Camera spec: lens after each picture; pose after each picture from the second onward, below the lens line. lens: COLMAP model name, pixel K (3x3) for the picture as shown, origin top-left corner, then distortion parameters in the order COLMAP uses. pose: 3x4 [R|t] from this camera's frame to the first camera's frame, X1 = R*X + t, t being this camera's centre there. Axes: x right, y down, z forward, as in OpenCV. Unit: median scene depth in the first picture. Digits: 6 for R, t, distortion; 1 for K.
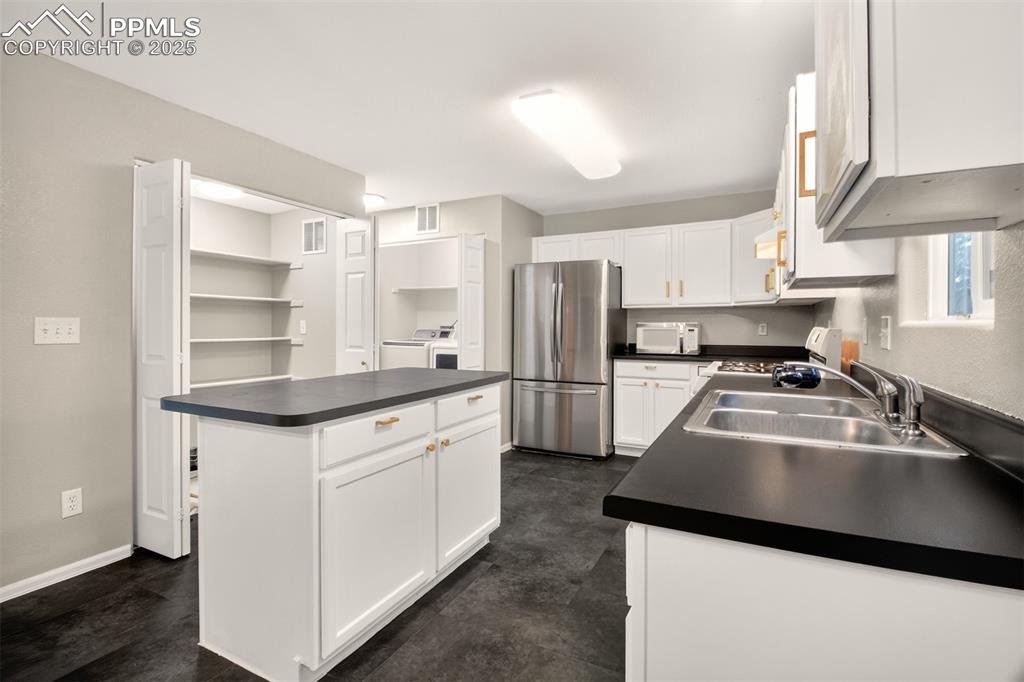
lens RADIAL K [[484.8, 0, 517.6], [0, 484.8, 331.0], [0, 0, 1]] dist [-0.000935, -0.016399]
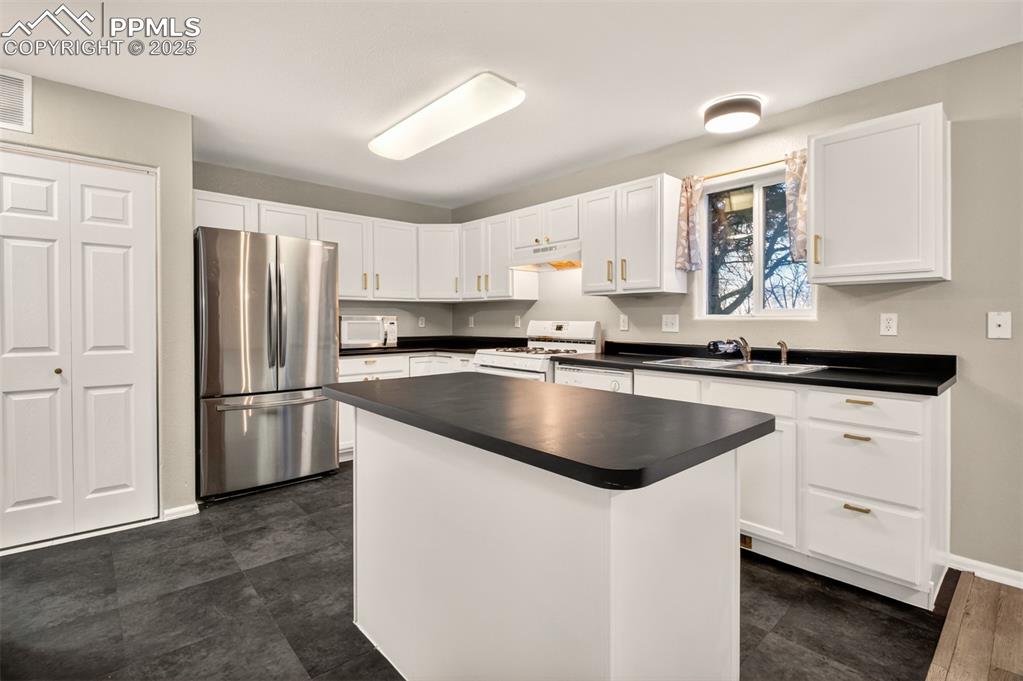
lens RADIAL K [[486.9, 0, 517.2], [0, 486.9, 318.2], [0, 0, 1]] dist [0.000795, -0.016674]
pose [[0.352097, 0.002674, 0.935960, -0.534058], [0.008565, 0.999945, -0.006079, -0.004308], [-0.935924, 0.010156, 0.352055, 0.390509]]
